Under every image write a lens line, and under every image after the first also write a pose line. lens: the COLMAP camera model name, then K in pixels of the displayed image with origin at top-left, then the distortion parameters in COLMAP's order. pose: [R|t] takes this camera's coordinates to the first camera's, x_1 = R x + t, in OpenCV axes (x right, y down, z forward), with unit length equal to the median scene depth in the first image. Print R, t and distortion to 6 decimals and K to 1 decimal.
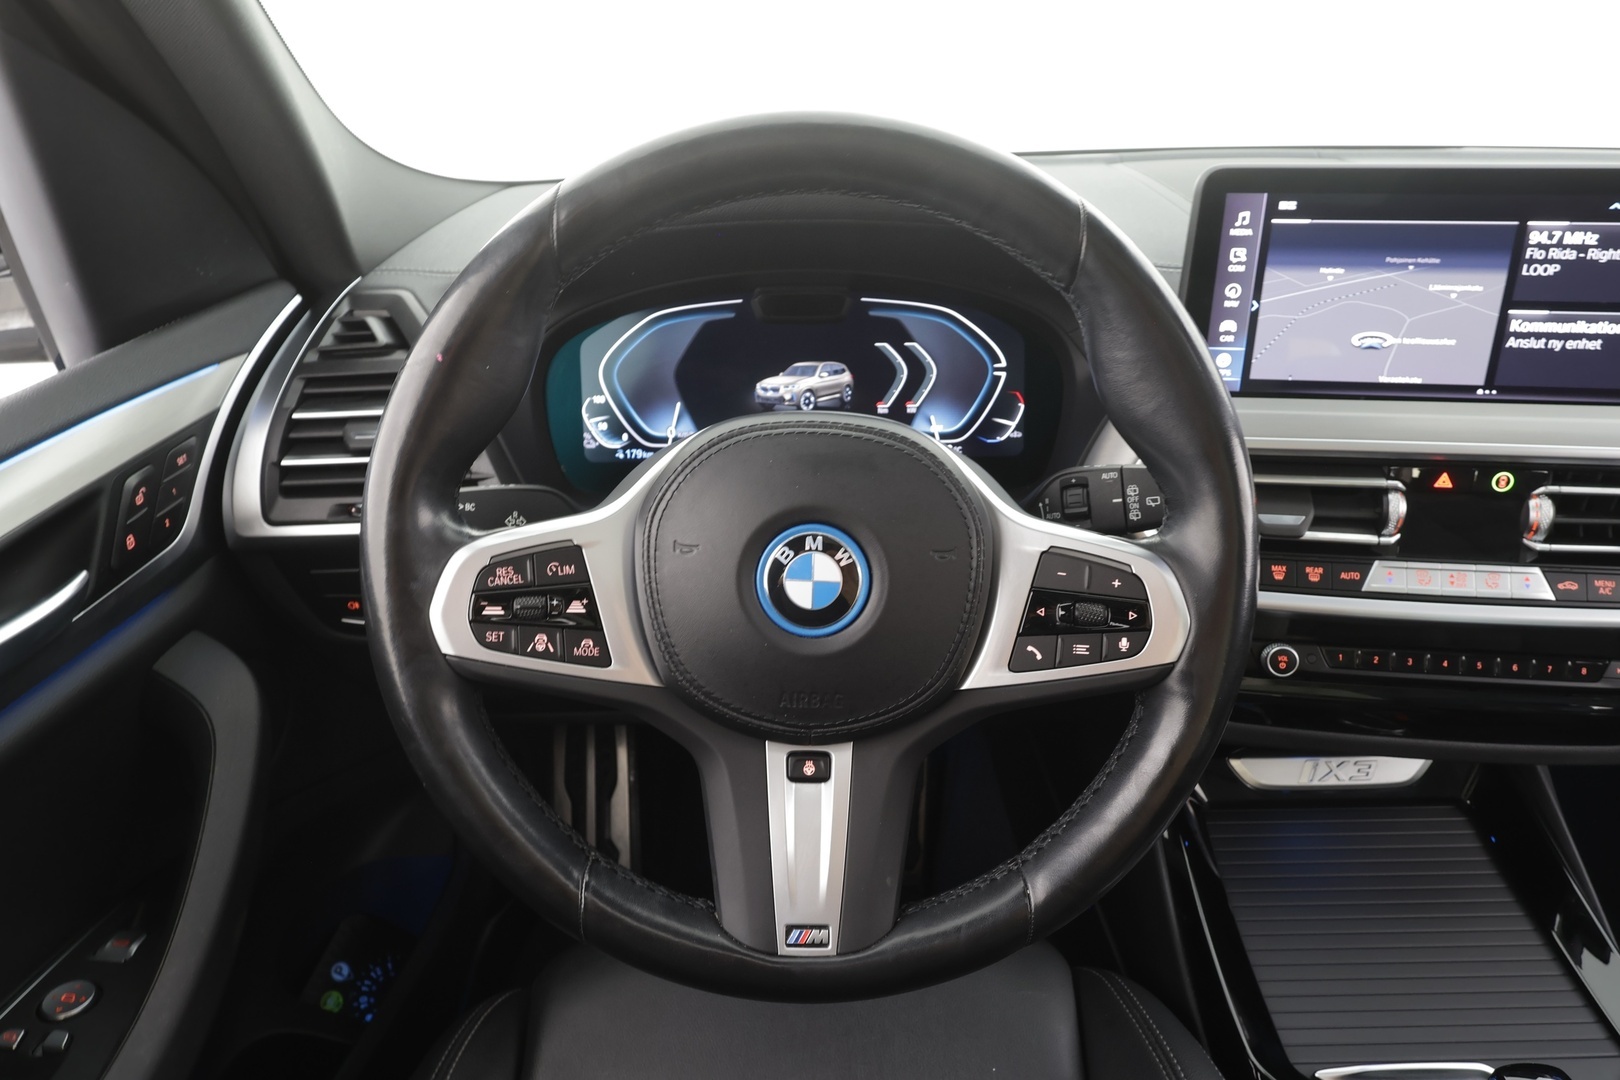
lens RADIAL K [[973.9, 0, 810.0], [0, 973.9, 540.0], [0, 0, 1]] dist [0.013114, -0.001806]
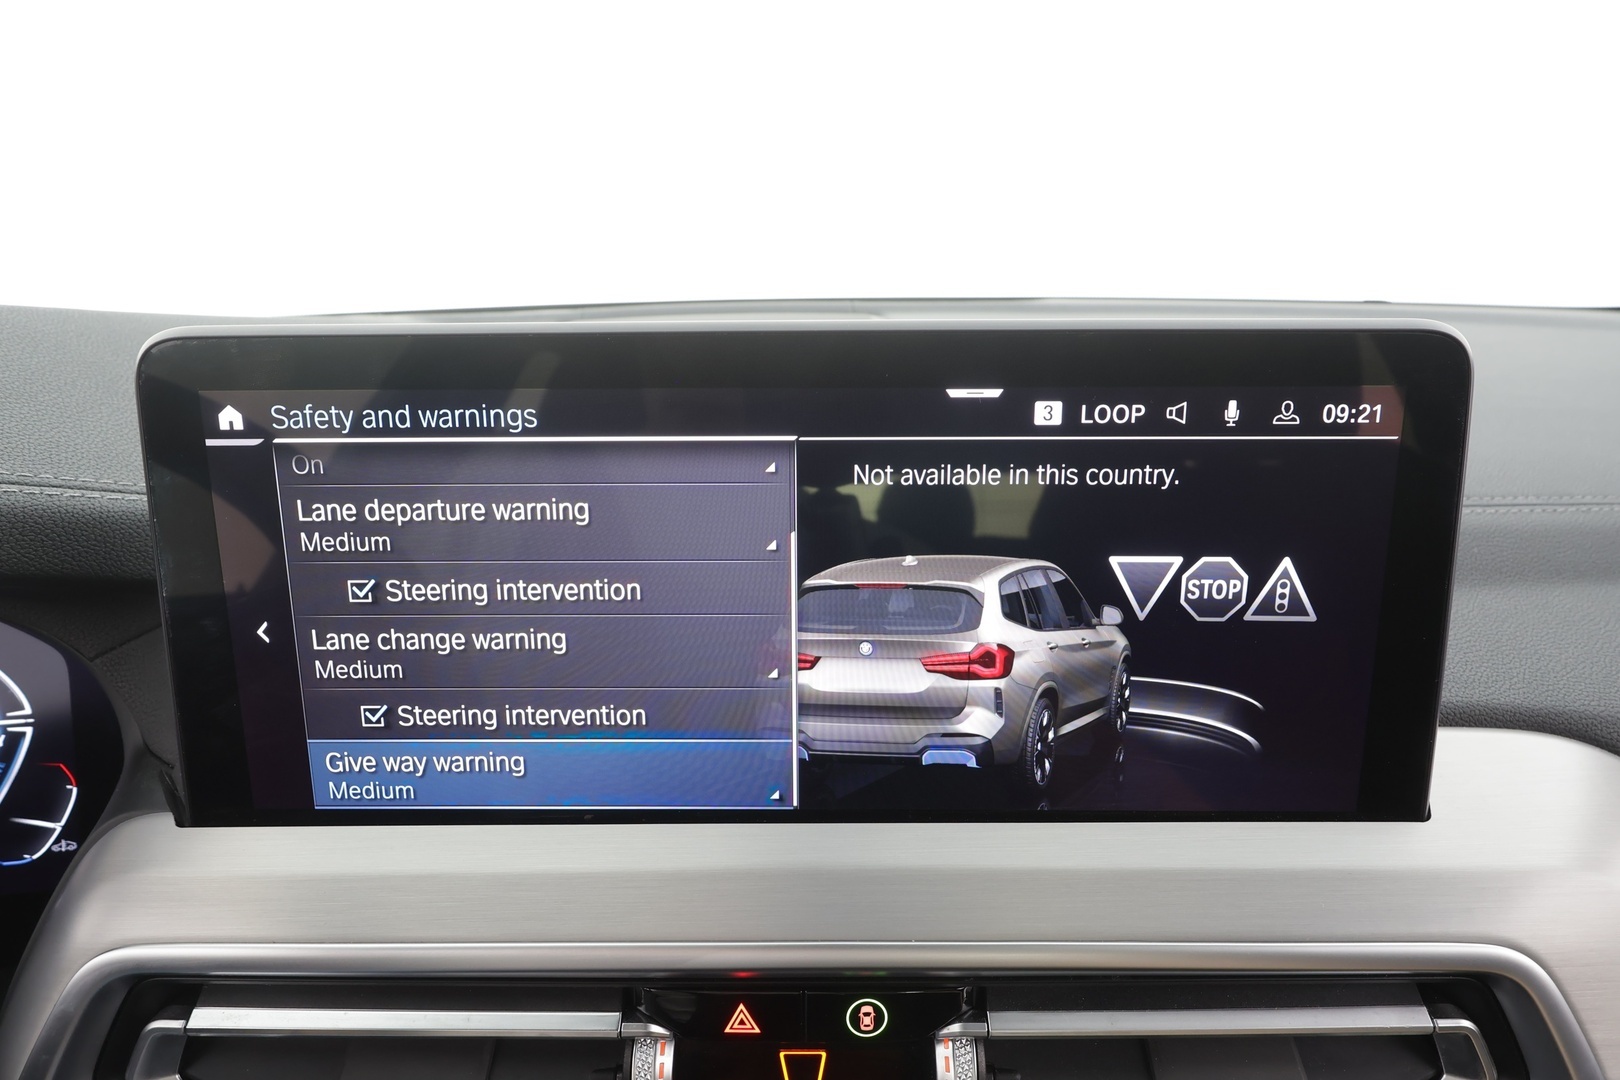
lens RADIAL K [[821.6, 0, 814.5], [0, 821.6, 539.0], [0, 0, 1]] dist [0.001235, 0.001824]
pose [[0.994889, -0.038749, 0.093243, 0.656066], [0.049046, 0.992631, -0.110811, -0.232367], [-0.088262, 0.114818, 0.989458, 0.611008]]
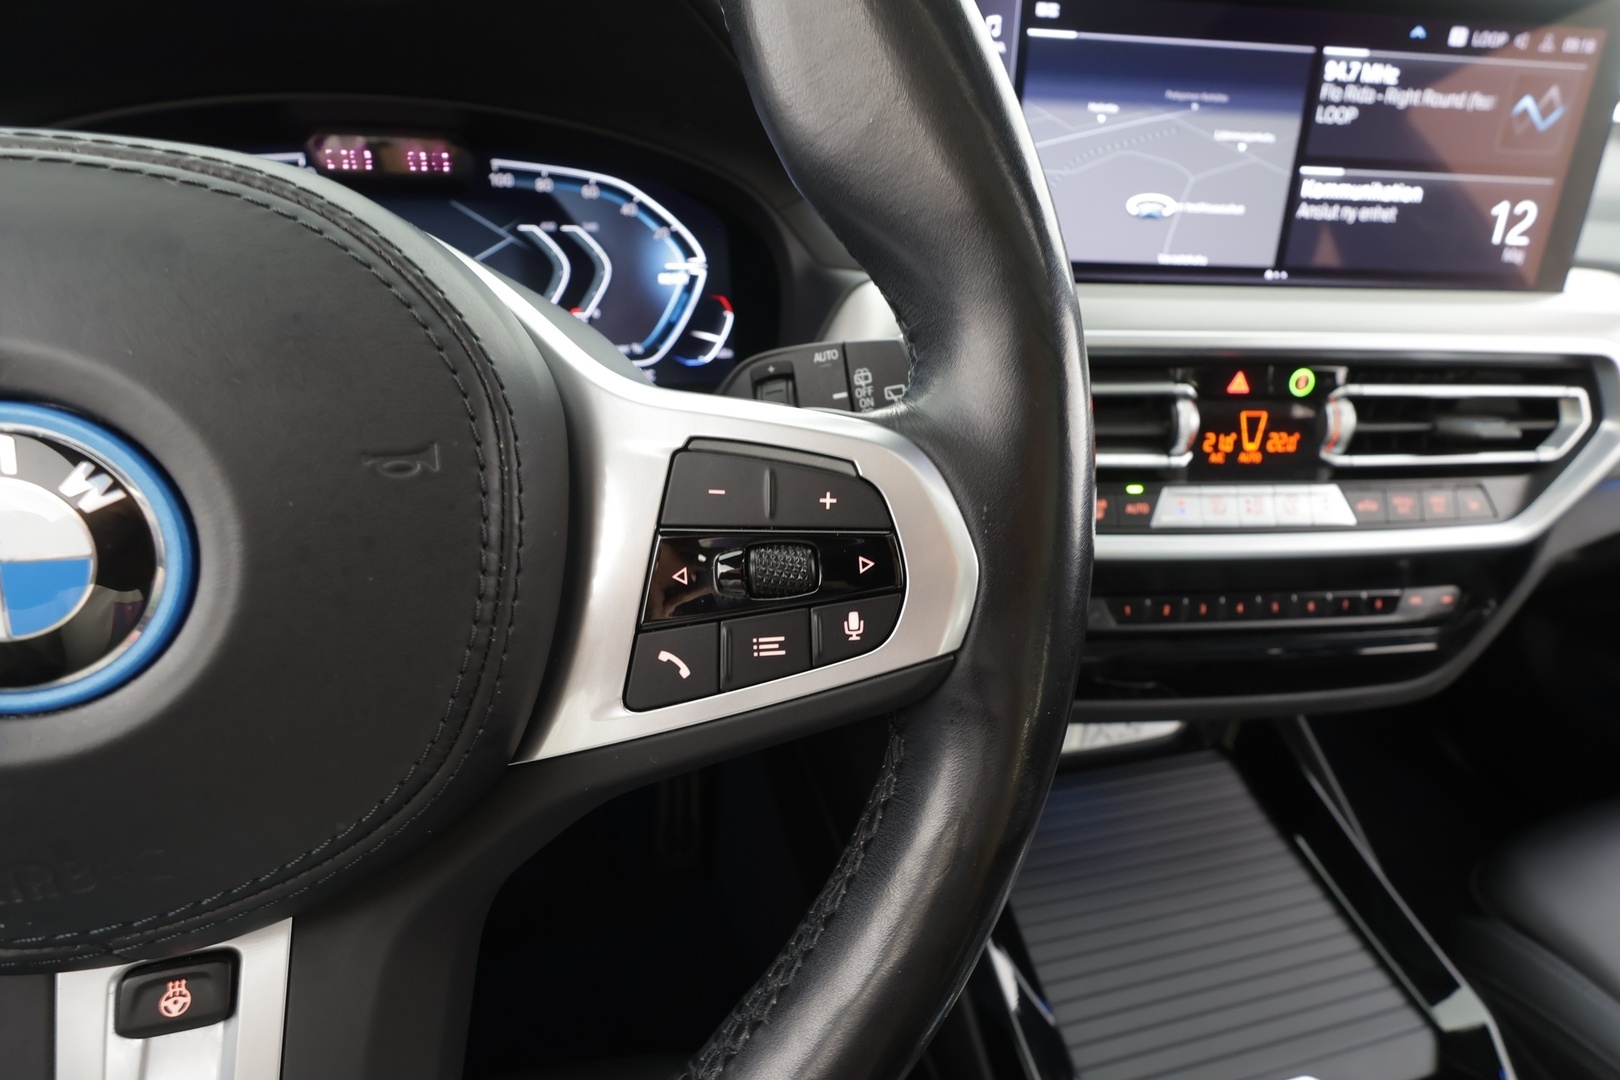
lens RADIAL K [[753.5, 0, 806.4], [0, 753.5, 549.2], [0, 0, 1]] dist [-0.000484, 0.001671]
pose [[0.976033, -0.060899, 0.208927, 0.163670], [0.057356, 0.998089, 0.022979, 0.041216], [-0.209927, -0.010445, 0.977661, 0.469695]]
